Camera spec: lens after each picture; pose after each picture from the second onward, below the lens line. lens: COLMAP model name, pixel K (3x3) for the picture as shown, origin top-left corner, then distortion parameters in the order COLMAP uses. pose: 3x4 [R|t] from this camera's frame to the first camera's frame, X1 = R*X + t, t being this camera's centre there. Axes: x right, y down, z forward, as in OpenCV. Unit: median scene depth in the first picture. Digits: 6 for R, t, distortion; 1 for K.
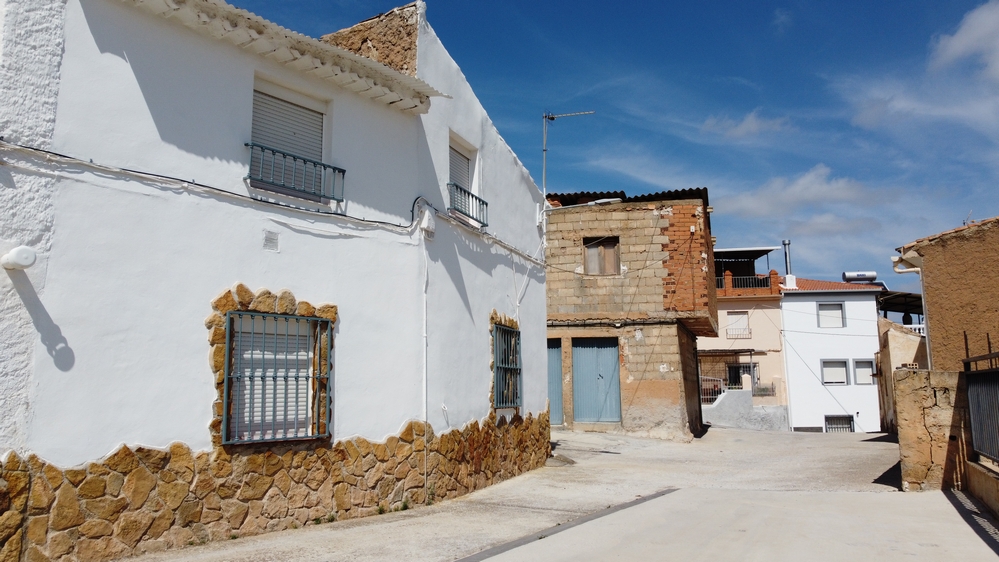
lens RADIAL K [[756.8, 0, 498.1], [0, 756.8, 280.4], [0, 0, 1]] dist [0.002319, -0.005419]
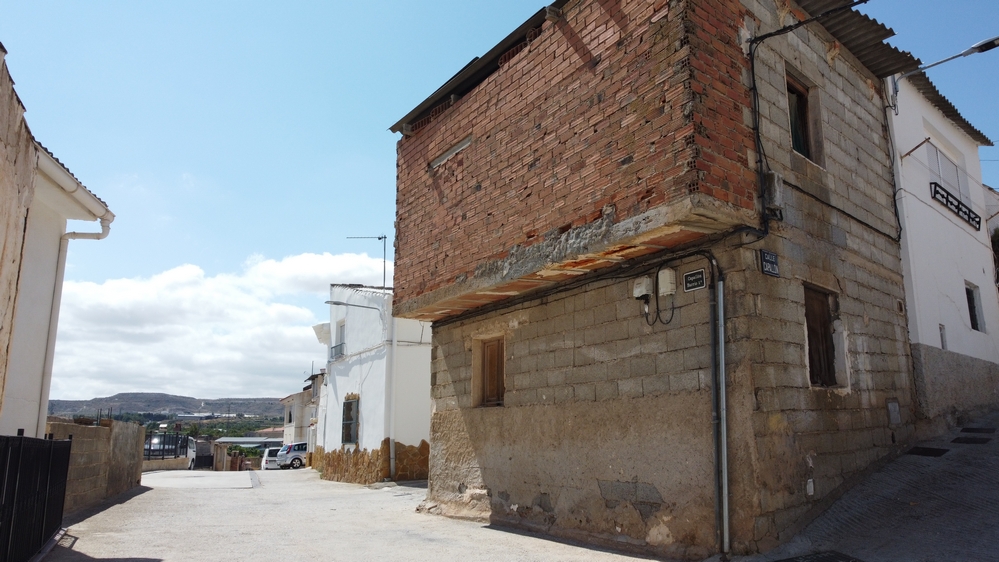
lens RADIAL K [[756.8, 0, 498.1], [0, 756.8, 280.4], [0, 0, 1]] dist [0.002319, -0.005419]
pose [[-0.659363, -0.147099, -0.737294, 0.690138], [0.118488, 0.948085, -0.295118, 0.218053], [0.742429, -0.281950, -0.607703, 1.446099]]
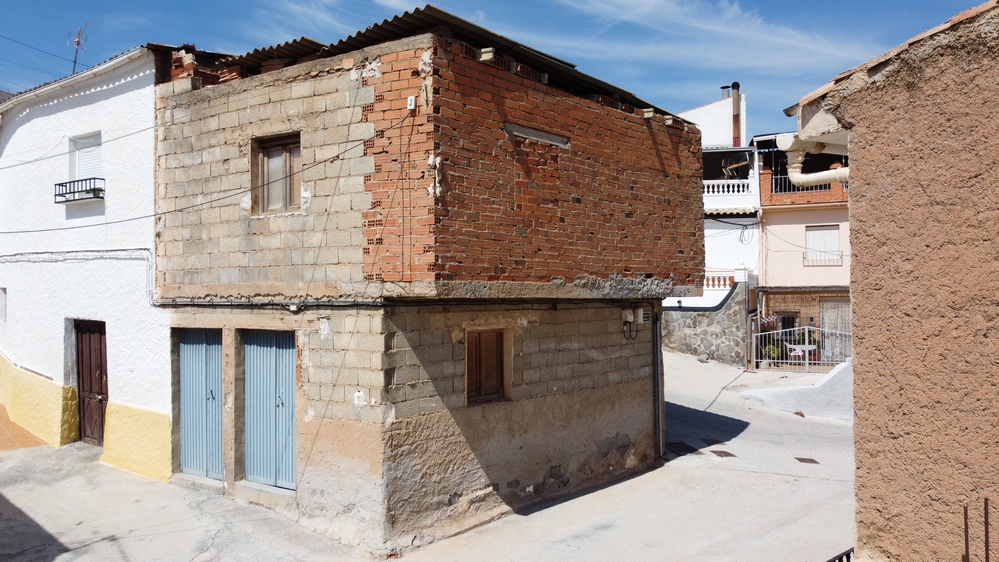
lens RADIAL K [[756.8, 0, 498.1], [0, 756.8, 280.4], [0, 0, 1]] dist [0.002319, -0.005419]
pose [[0.918979, -0.002183, -0.394299, 0.485727], [0.055486, 0.990750, 0.123835, -0.015180], [0.390382, -0.135680, 0.910600, 0.588066]]
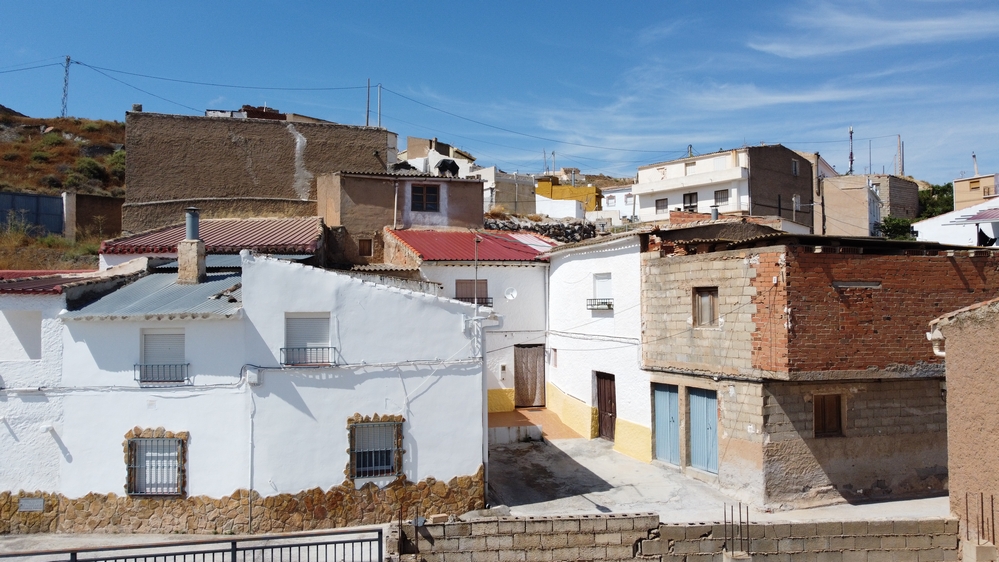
lens RADIAL K [[756.8, 0, 498.1], [0, 756.8, 280.4], [0, 0, 1]] dist [0.002319, -0.005419]
pose [[0.584662, -0.021371, -0.810996, 0.792317], [0.119404, 0.991033, 0.059965, -0.160245], [0.802442, -0.131896, 0.581971, 0.214590]]
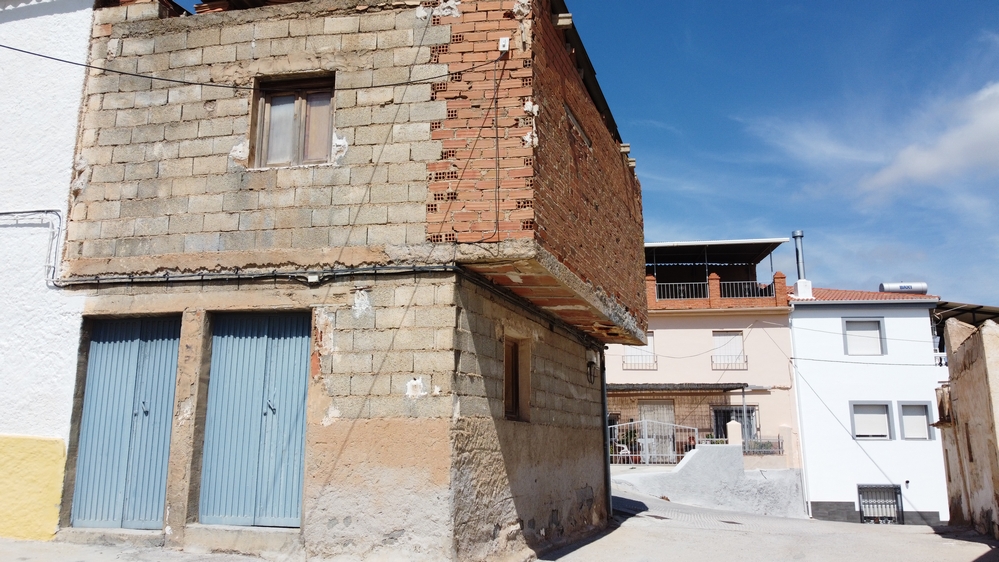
lens RADIAL K [[756.8, 0, 498.1], [0, 756.8, 280.4], [0, 0, 1]] dist [0.002319, -0.005419]
pose [[0.999243, 0.007546, -0.038163, 0.270001], [-0.009938, 0.997971, -0.062897, 0.083592], [0.037611, 0.063229, 0.997290, 0.603604]]
